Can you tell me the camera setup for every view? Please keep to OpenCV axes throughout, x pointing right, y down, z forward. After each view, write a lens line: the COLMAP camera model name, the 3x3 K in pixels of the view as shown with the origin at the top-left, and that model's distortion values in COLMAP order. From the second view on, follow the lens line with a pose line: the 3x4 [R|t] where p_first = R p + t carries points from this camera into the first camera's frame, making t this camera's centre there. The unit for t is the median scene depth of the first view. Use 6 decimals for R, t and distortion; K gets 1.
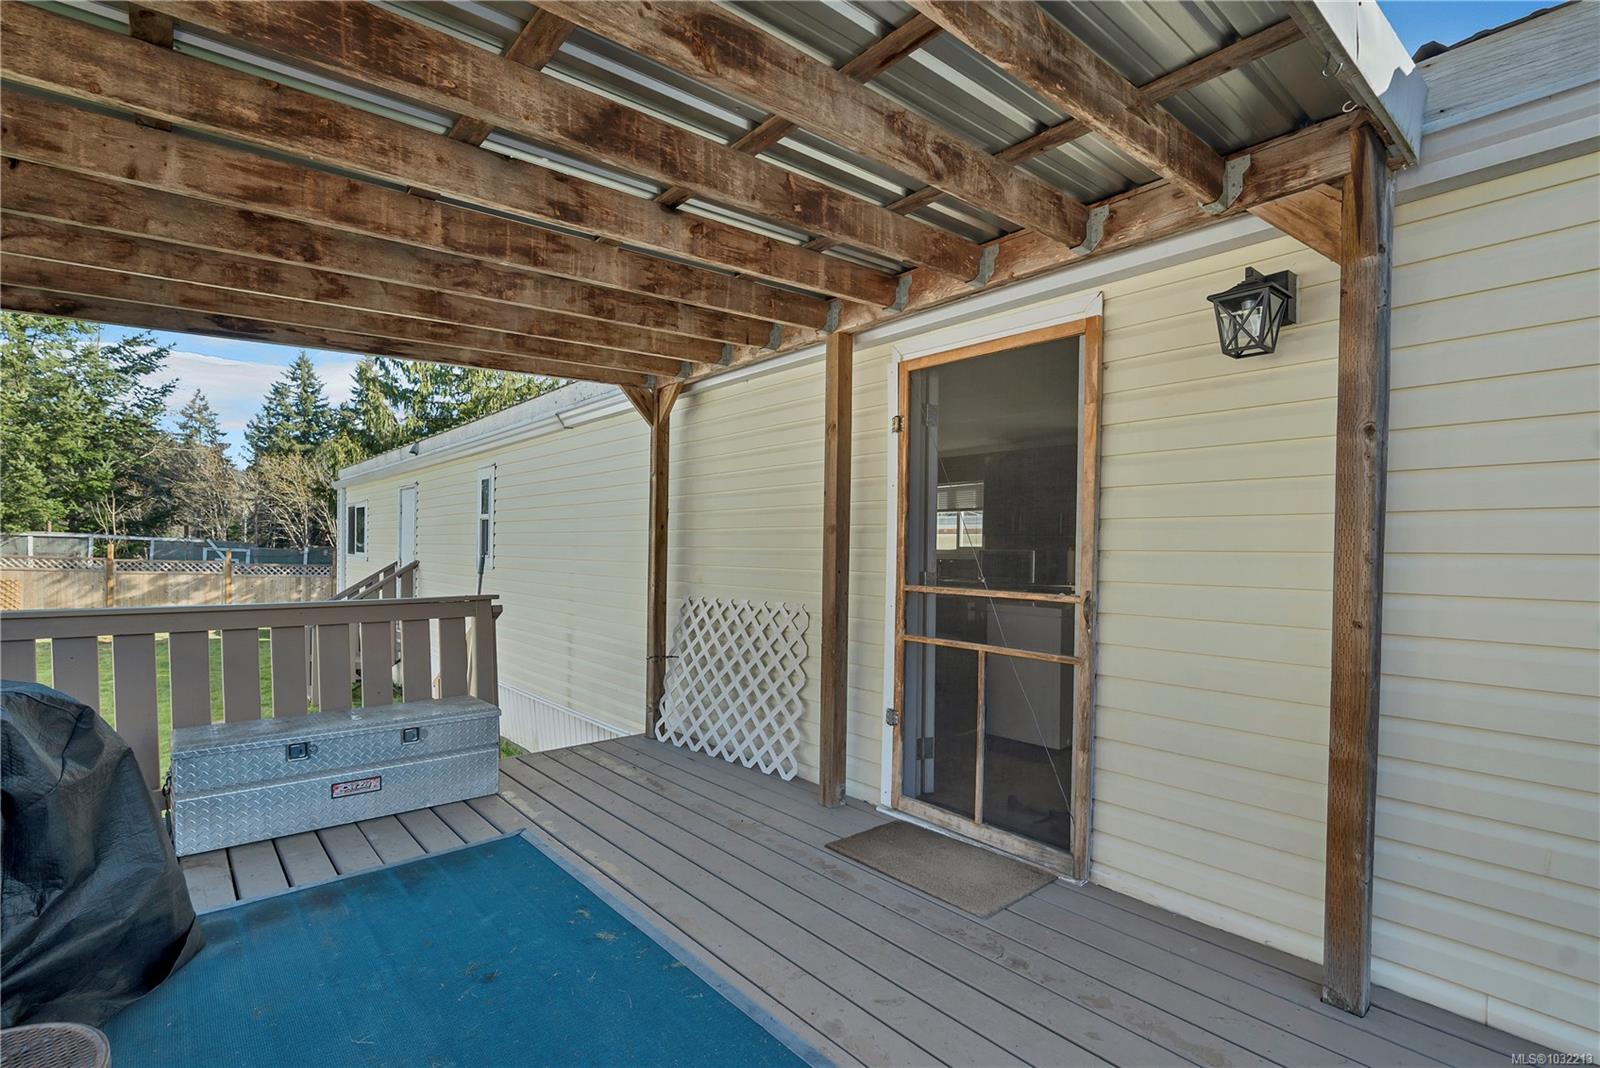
lens RADIAL K [[724.7, 0, 812.7], [0, 724.7, 563.6], [0, 0, 1]] dist [0.001842, -0.000353]
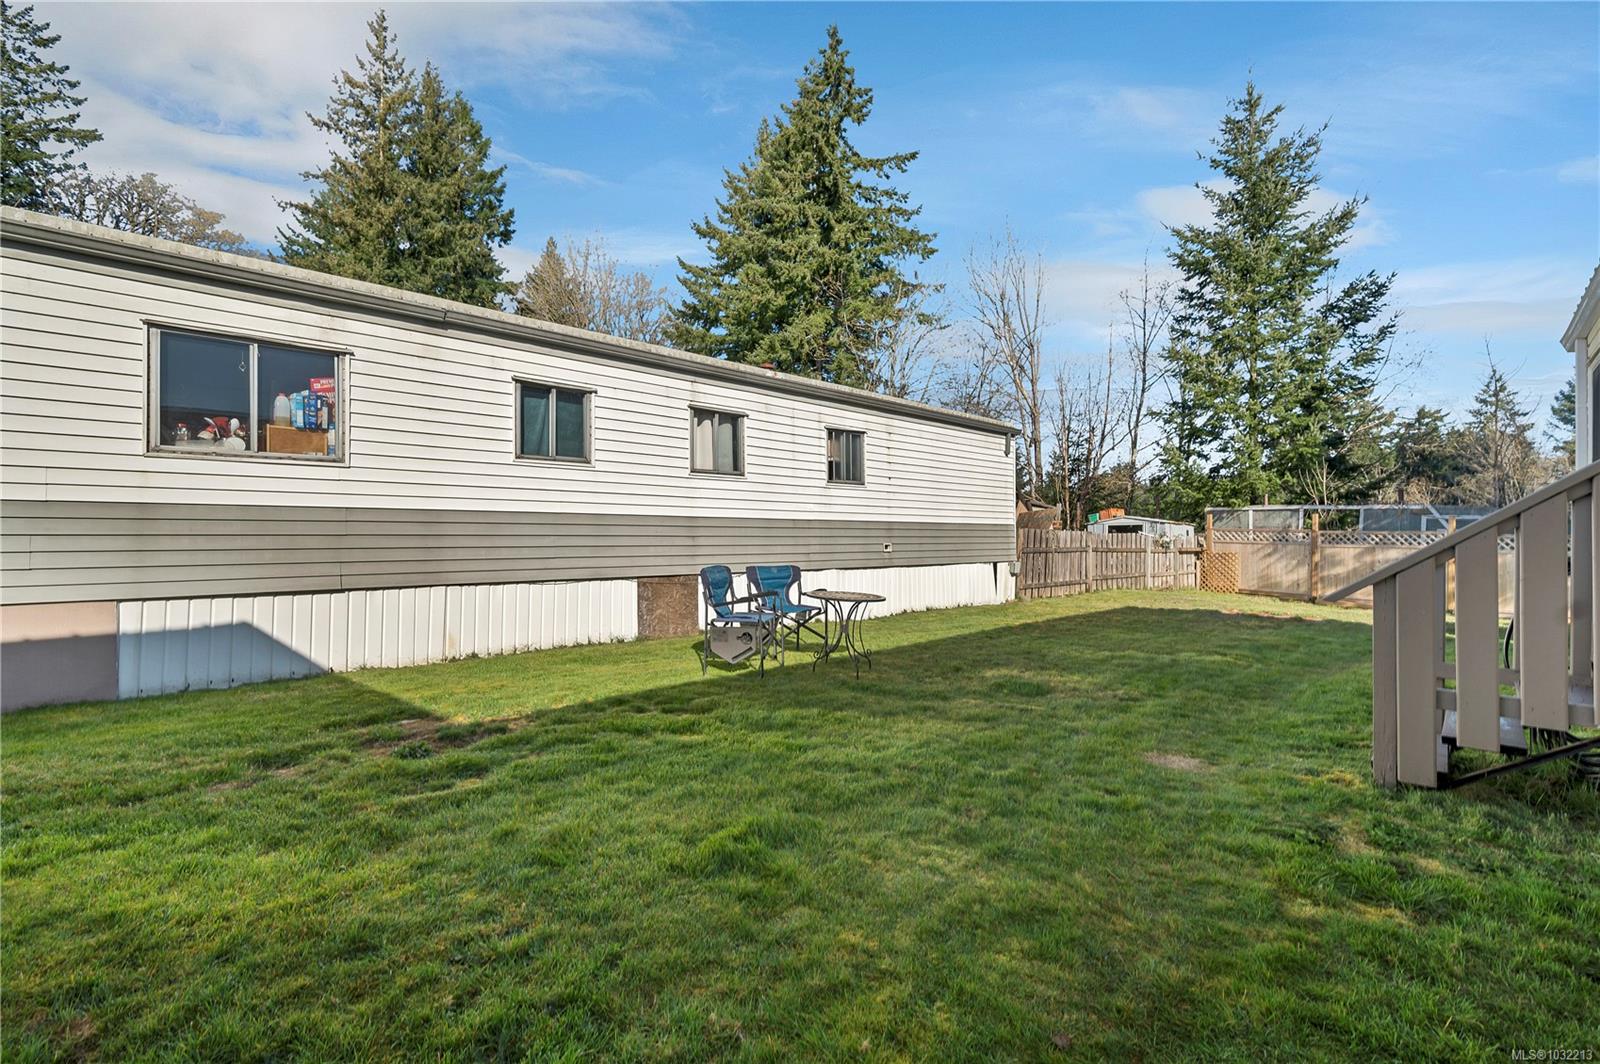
lens RADIAL K [[724.7, 0, 790.3], [0, 724.7, 532.3], [0, 0, 1]] dist [0.001842, -0.000353]
pose [[0.087890, -0.024494, -0.995829, -0.134666], [-0.020336, 0.999445, -0.026378, 0.031939], [0.995923, 0.022569, 0.087343, 0.276847]]
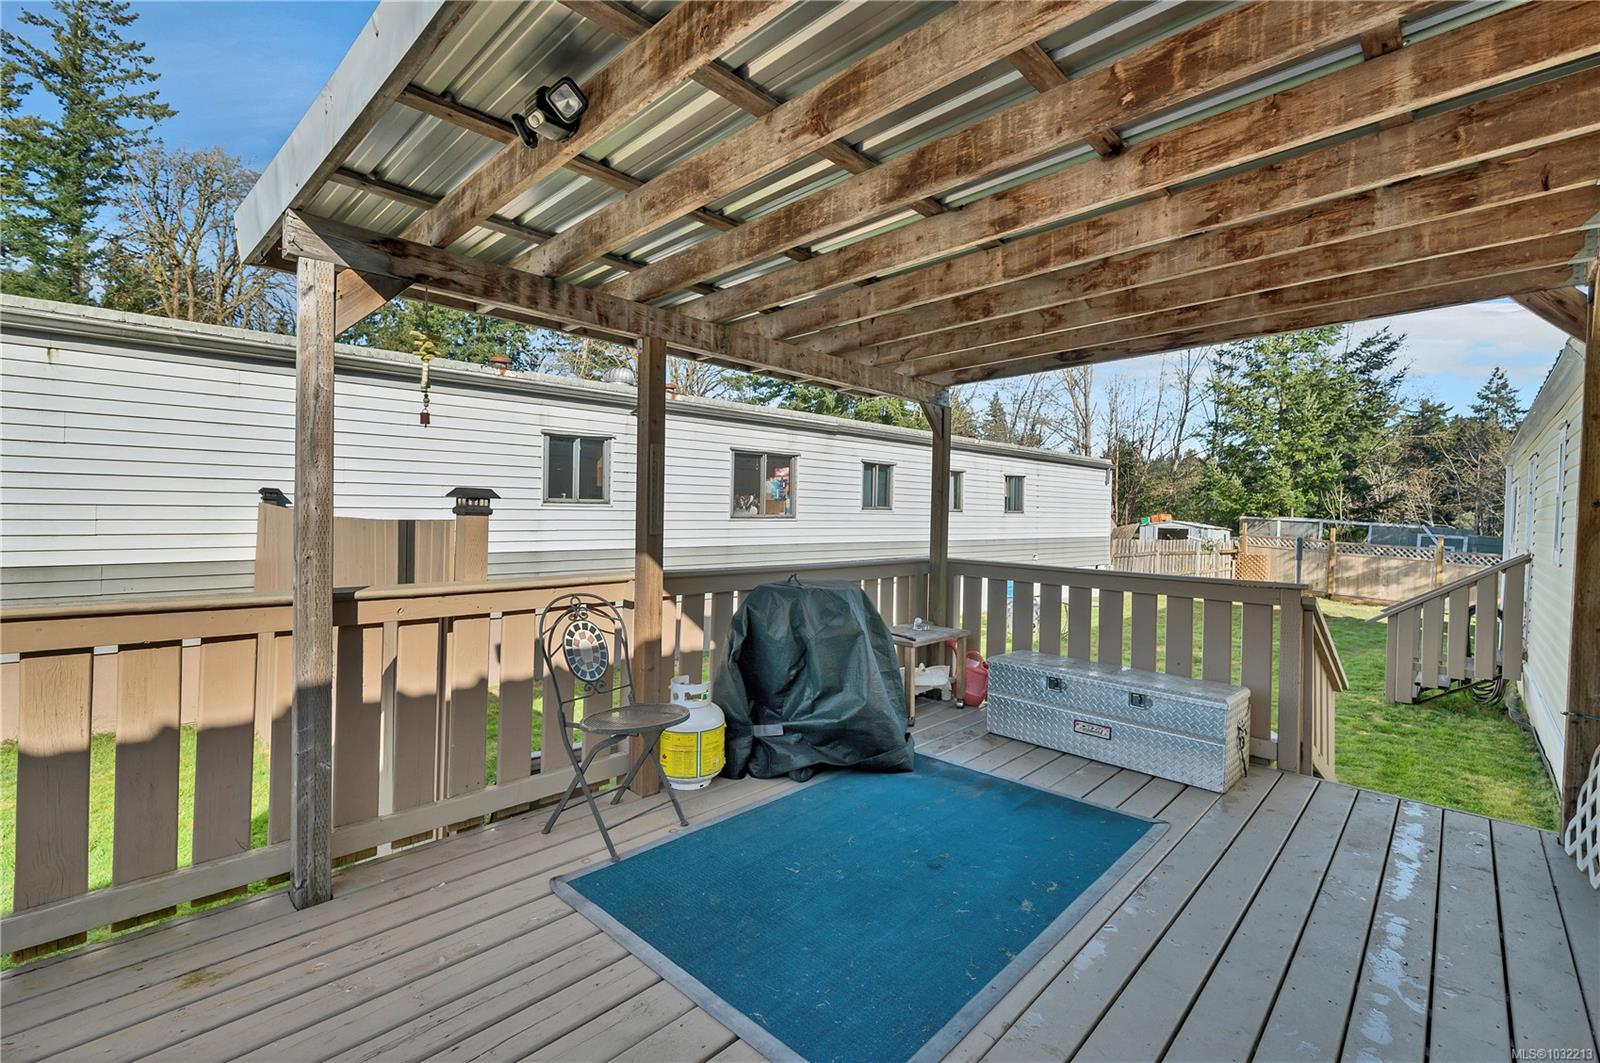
lens RADIAL K [[724.7, 0, 787.3], [0, 724.7, 512.3], [0, 0, 1]] dist [0.001842, -0.000353]
pose [[0.086246, -0.004527, -0.996264, 0.077612], [-0.047857, 0.998816, -0.008681, -0.001277], [0.995124, 0.048426, 0.085927, 0.061402]]
